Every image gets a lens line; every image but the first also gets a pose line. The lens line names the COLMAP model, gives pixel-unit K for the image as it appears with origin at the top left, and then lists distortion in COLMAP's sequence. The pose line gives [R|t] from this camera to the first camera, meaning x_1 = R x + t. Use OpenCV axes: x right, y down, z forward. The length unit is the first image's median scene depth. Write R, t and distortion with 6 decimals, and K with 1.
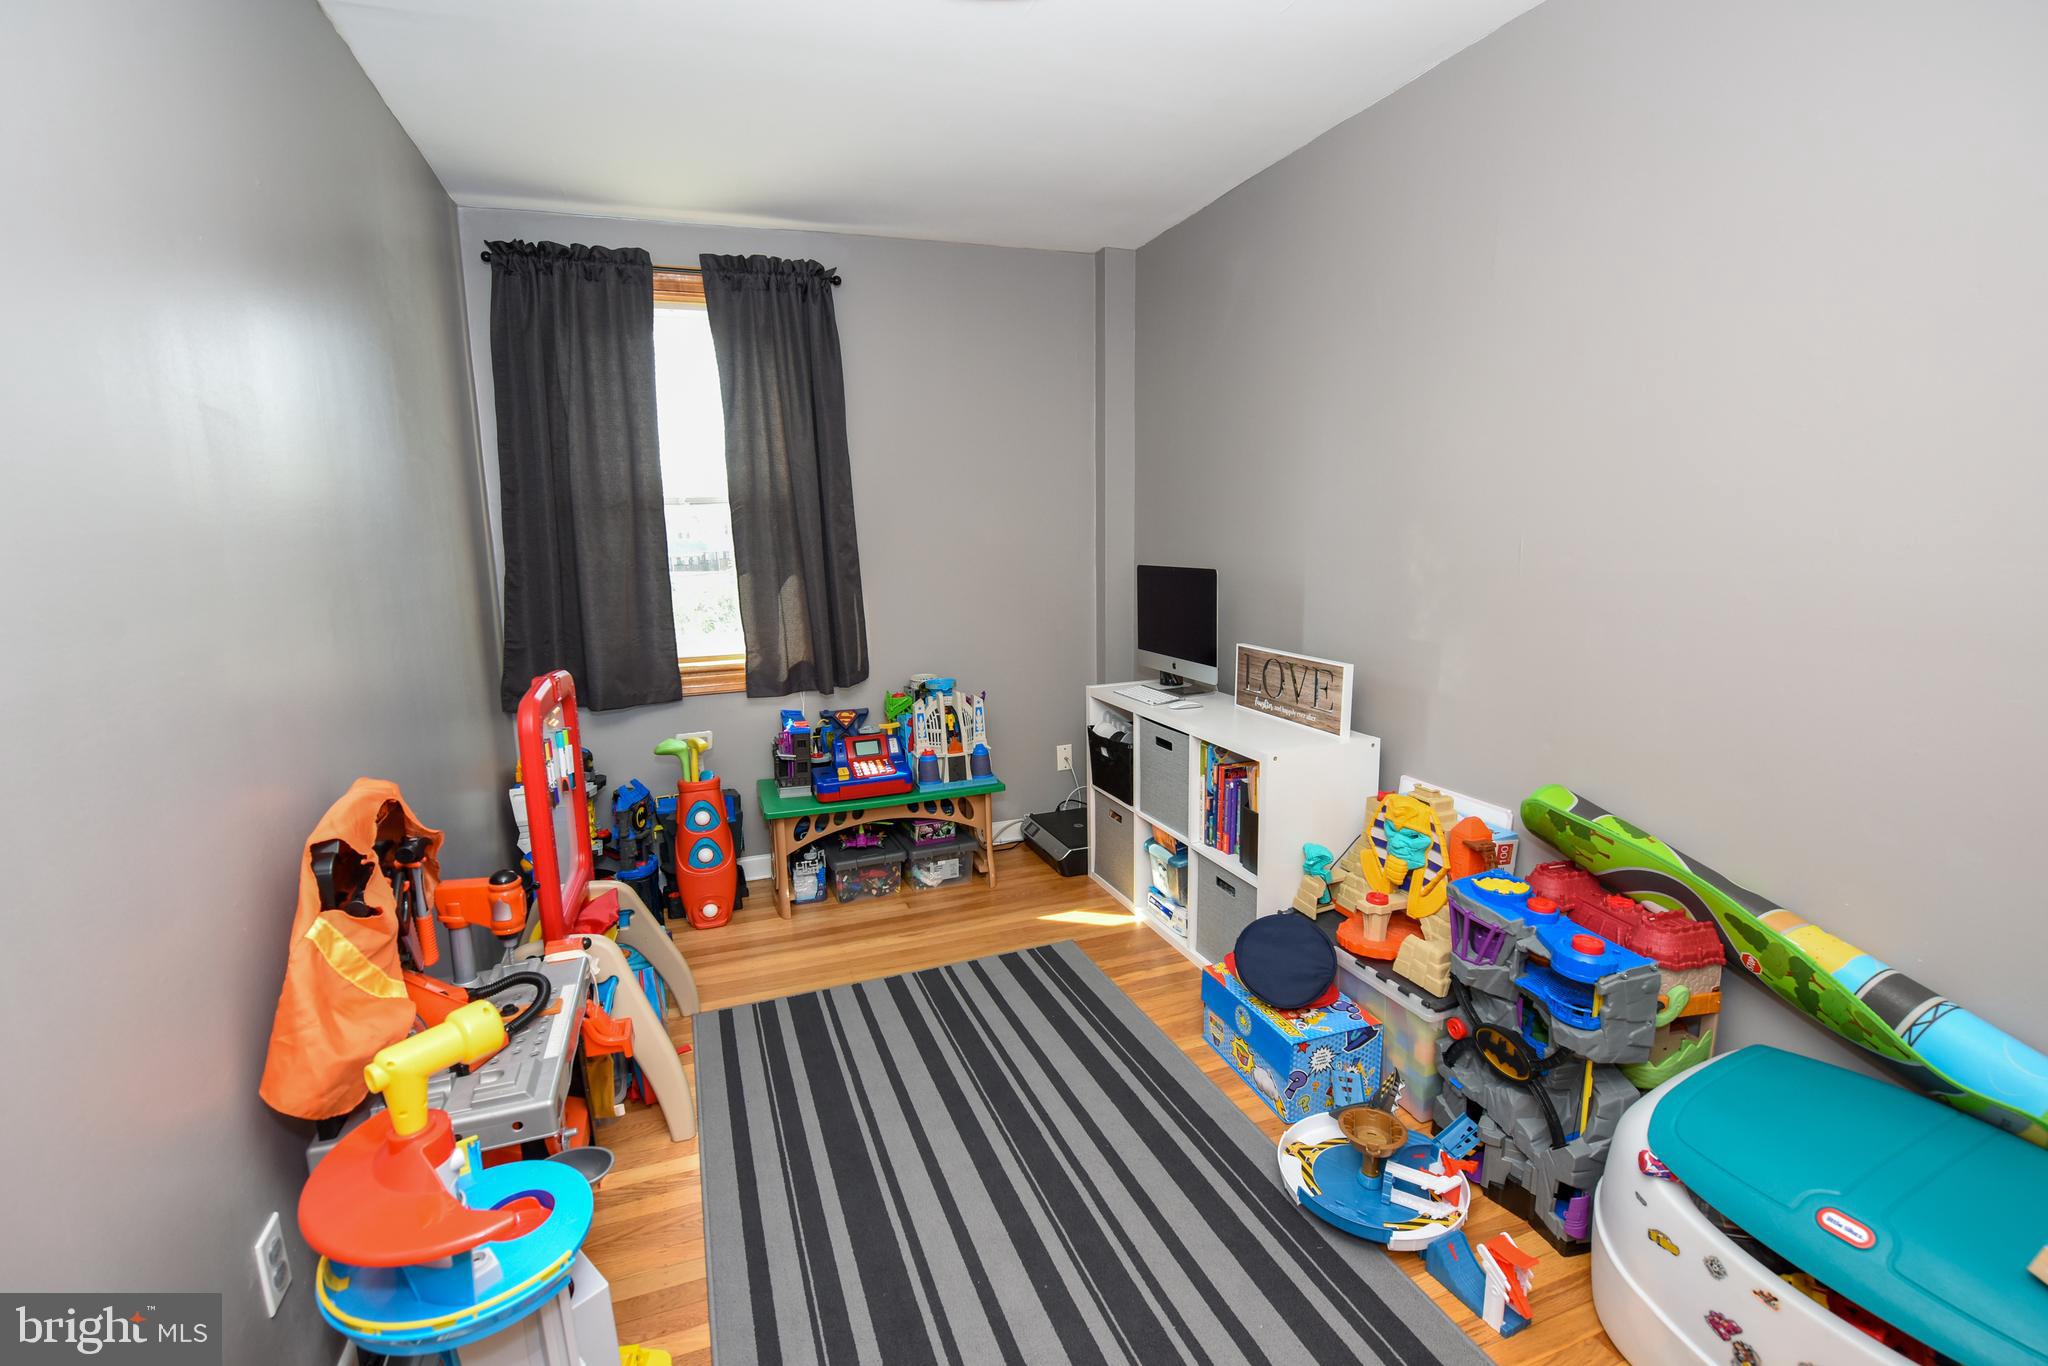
lens RADIAL K [[880.4, 0, 1003.0], [0, 880.4, 685.6], [0, 0, 1]] dist [-0.016408, -0.000948]
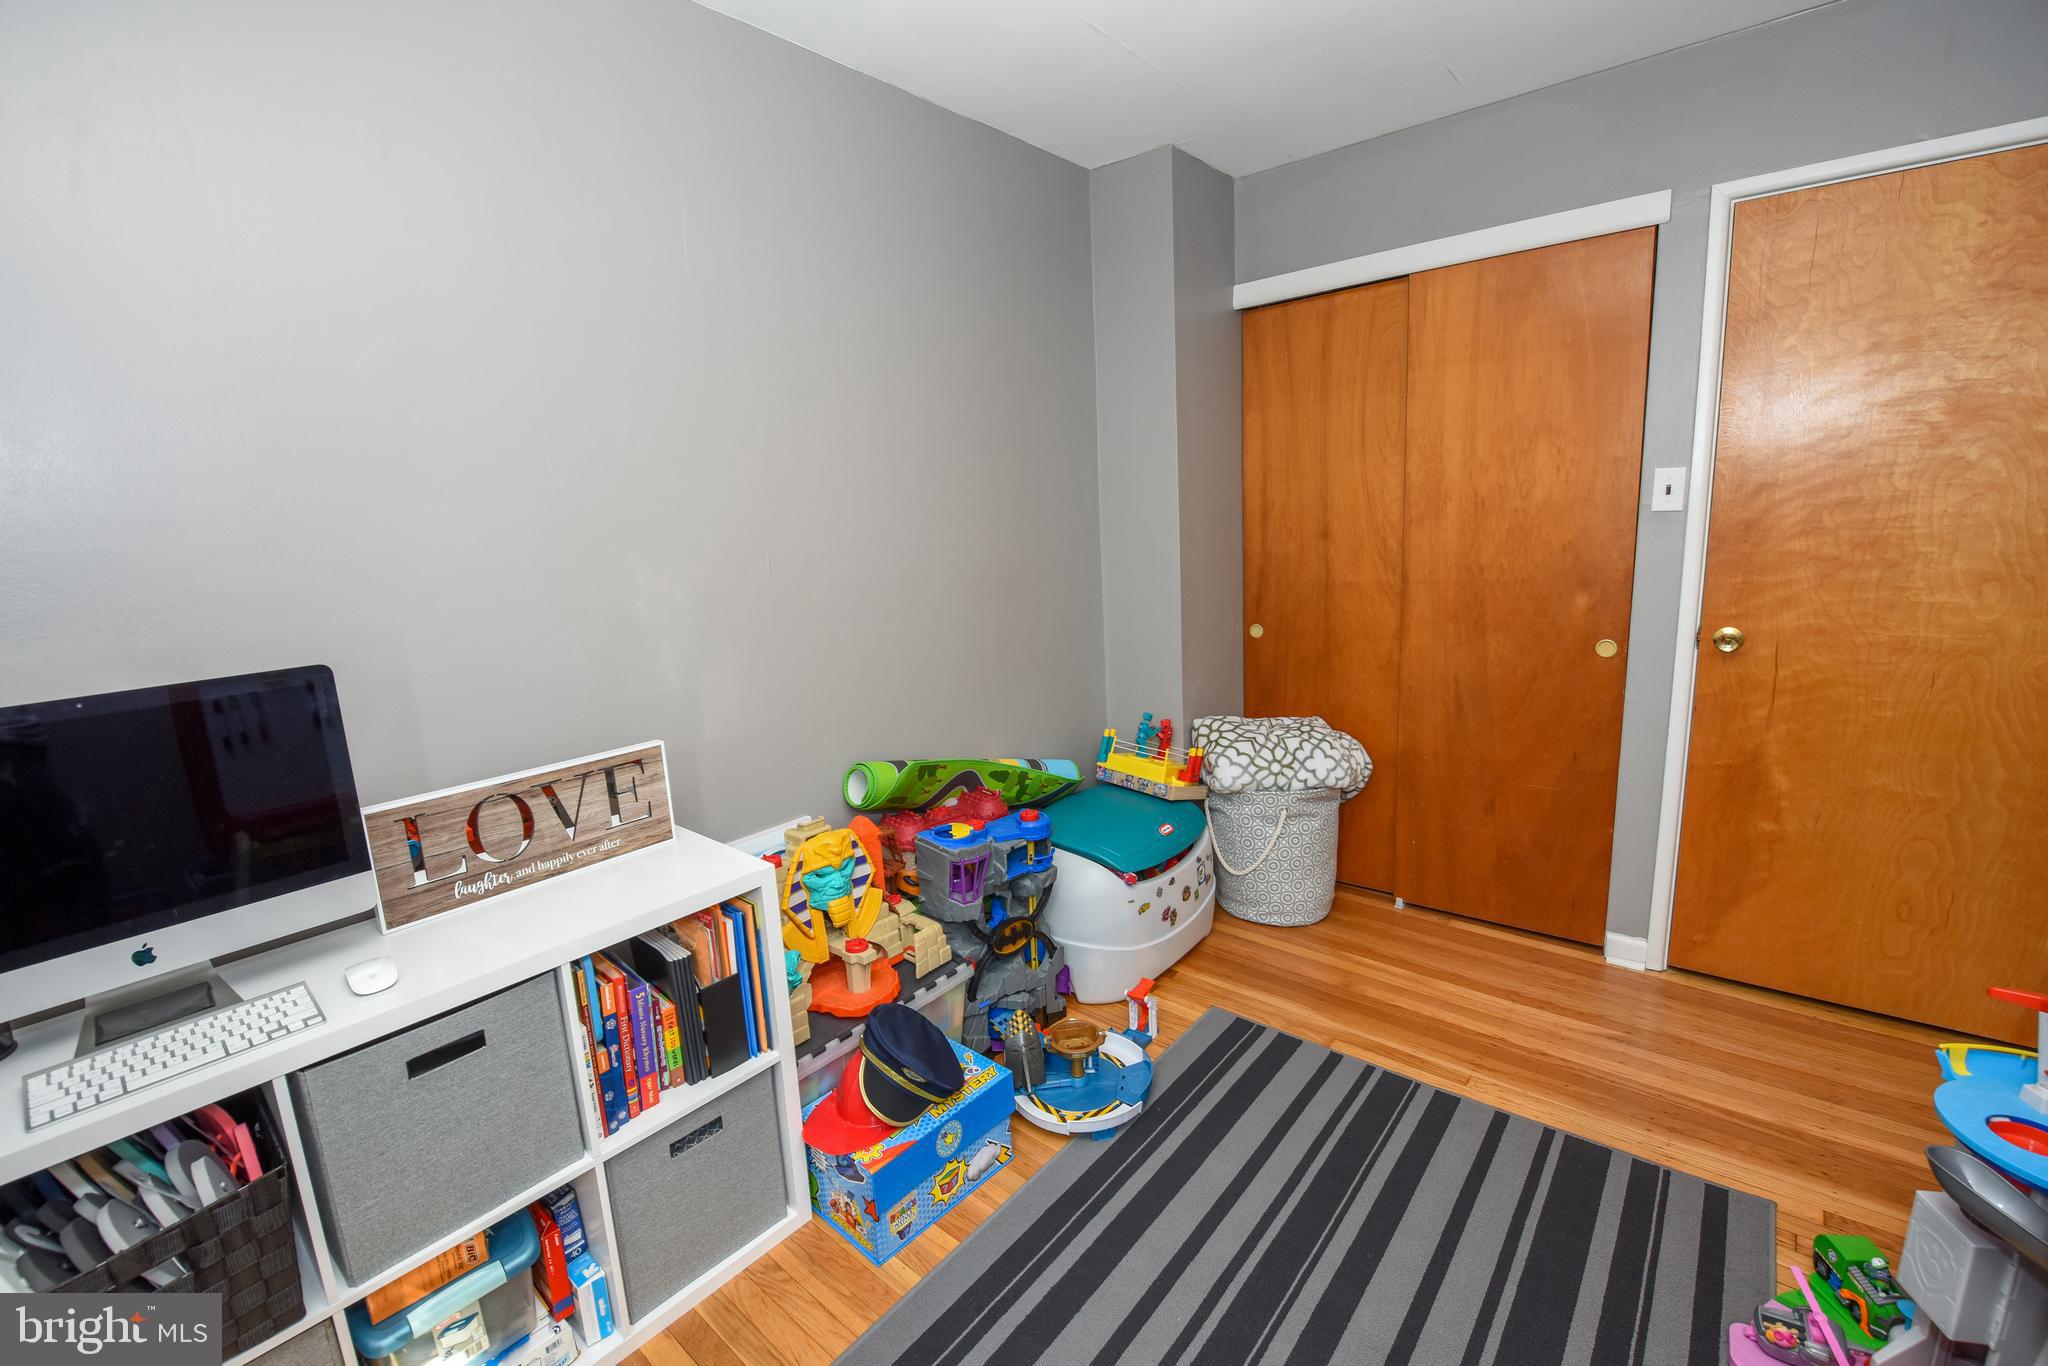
lens RADIAL K [[880.4, 0, 1003.0], [0, 880.4, 685.6], [0, 0, 1]] dist [-0.016408, -0.000948]
pose [[-0.480366, -0.118358, 0.869045, -0.337393], [0.217706, 0.943752, 0.248870, -0.170595], [-0.849619, 0.308745, -0.427579, 0.975863]]
